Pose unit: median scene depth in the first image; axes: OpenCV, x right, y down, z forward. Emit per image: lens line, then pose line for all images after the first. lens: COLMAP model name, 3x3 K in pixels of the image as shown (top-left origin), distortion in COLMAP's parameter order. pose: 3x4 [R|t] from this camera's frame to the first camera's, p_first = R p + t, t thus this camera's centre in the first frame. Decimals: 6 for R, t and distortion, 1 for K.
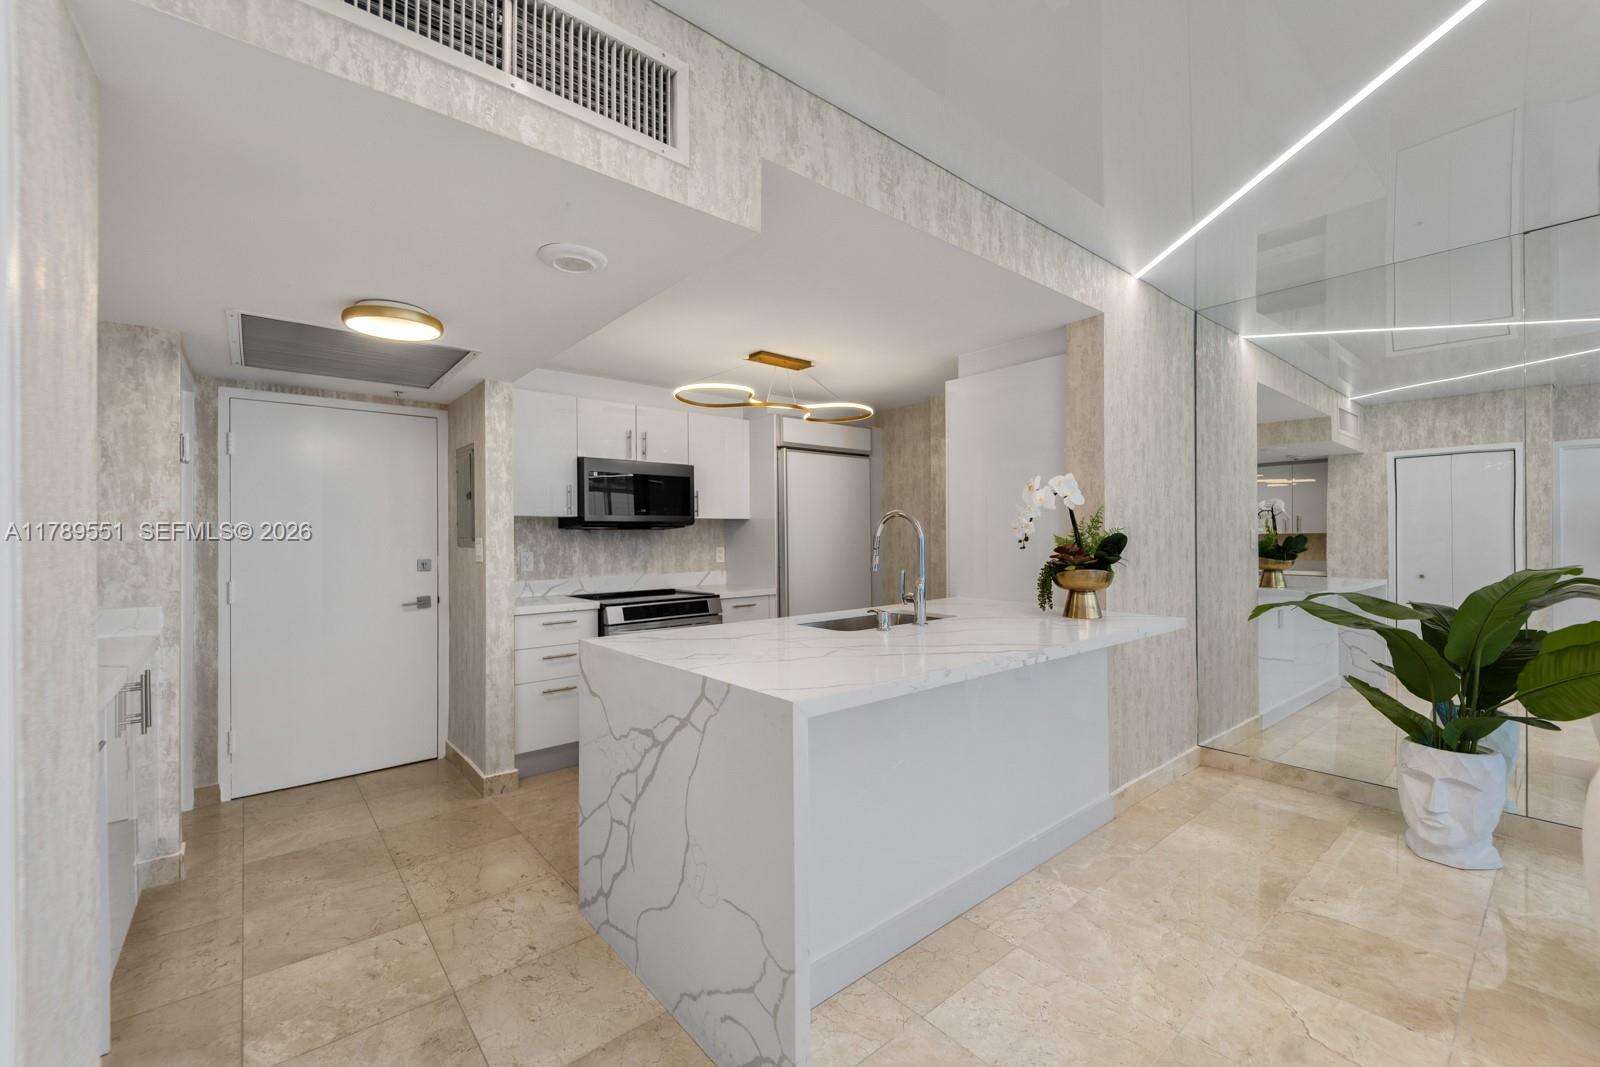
lens RADIAL K [[646.3, 0, 800.0], [0, 646.3, 533.5], [0, 0, 1]] dist [0.025311, -0.018798]
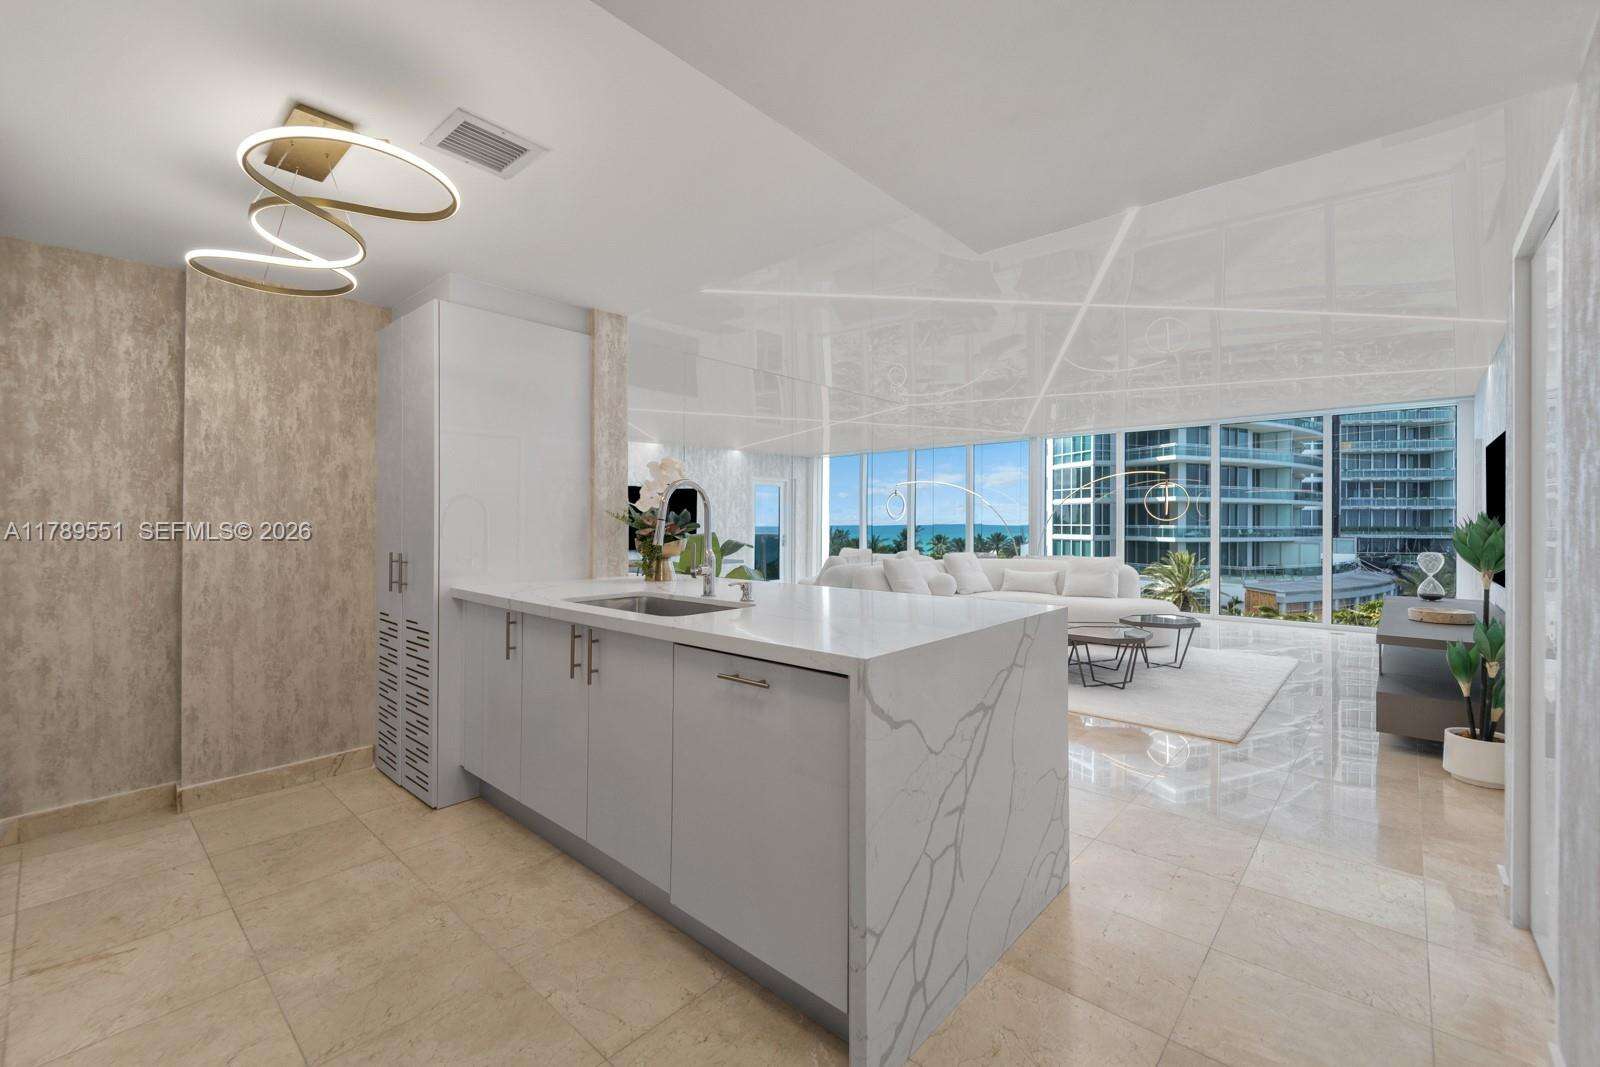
lens RADIAL K [[670.4, 0, 801.7], [0, 670.4, 517.1], [0, 0, 1]] dist [0.031655, -0.016589]
pose [[-0.142878, 0.018604, 0.989565, -0.690491], [-0.004610, 0.999800, -0.019462, 0.029133], [-0.989729, -0.007343, -0.142764, 0.822346]]
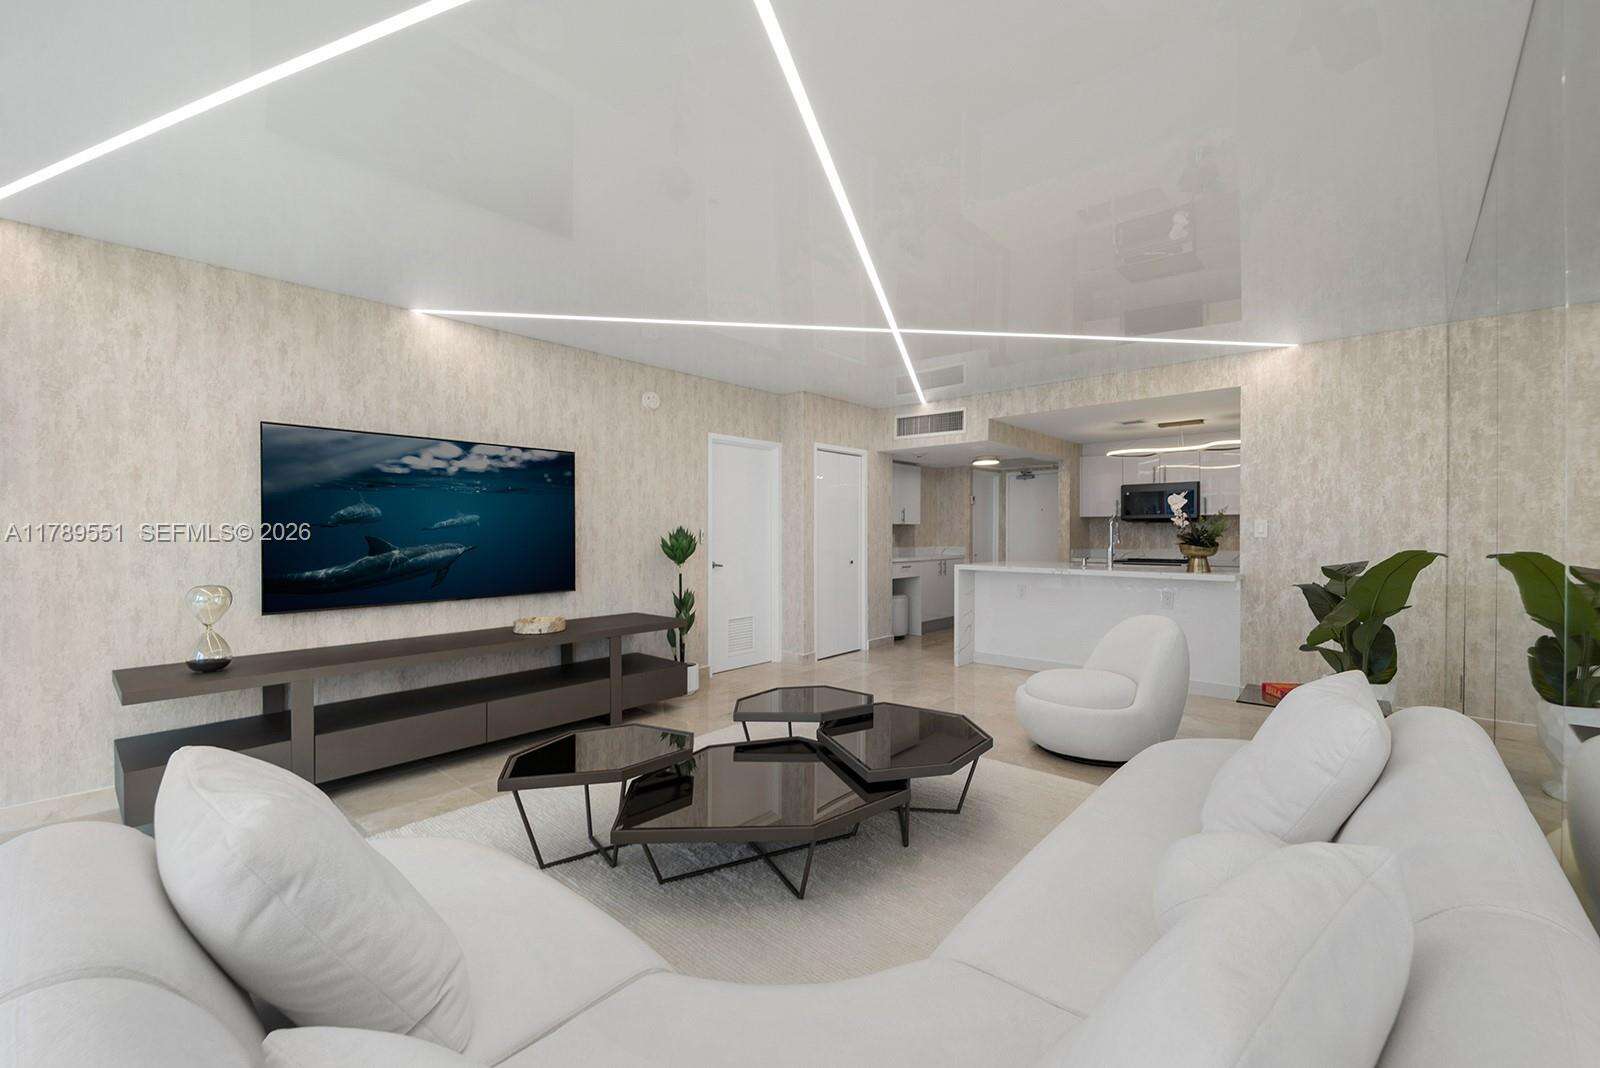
lens RADIAL K [[666.3, 0, 800.0], [0, 666.3, 534.0], [0, 0, 1]] dist [0.065479, -0.016152]
pose [[0.153880, 0.010218, -0.988037, 1.864128], [0.004106, 0.999931, 0.010981, 0.001168], [0.988081, -0.005747, 0.153827, -0.314532]]
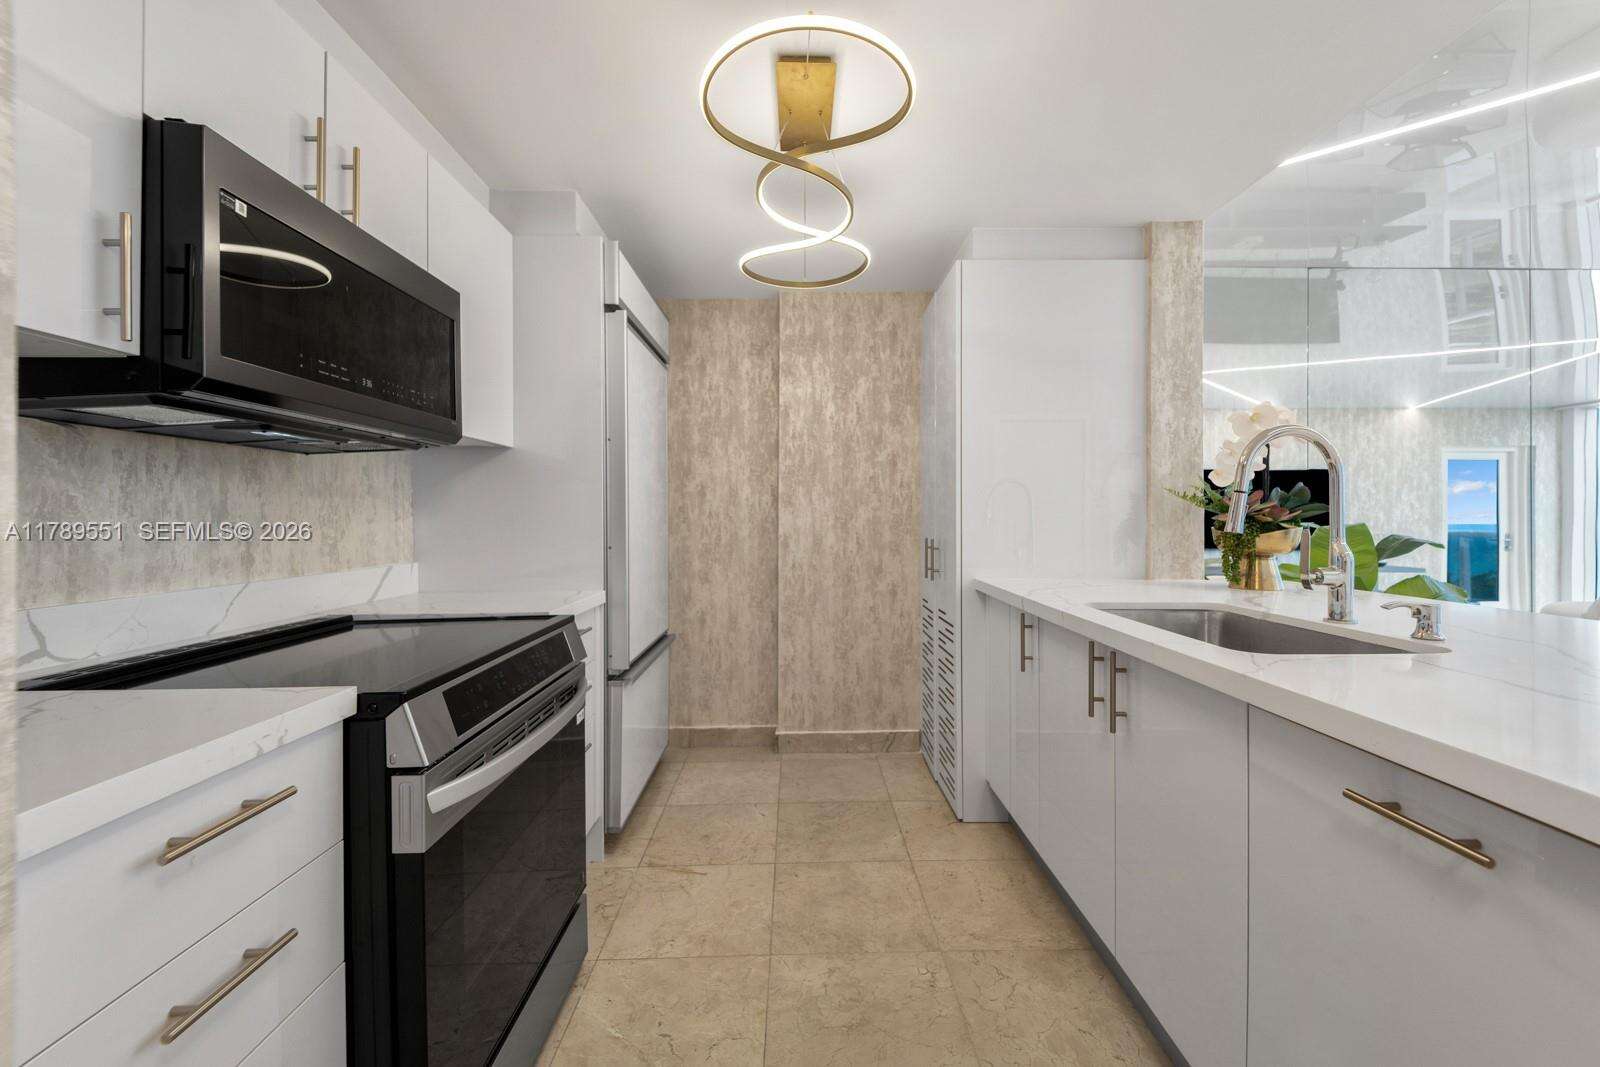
lens RADIAL K [[670.4, 0, 801.7], [0, 670.4, 517.1], [0, 0, 1]] dist [0.031655, -0.016589]
pose [[0.633474, 0.011882, 0.773673, -0.480842], [-0.009705, 0.999925, -0.007410, 0.042719], [-0.773703, -0.002814, 0.633542, 0.806772]]
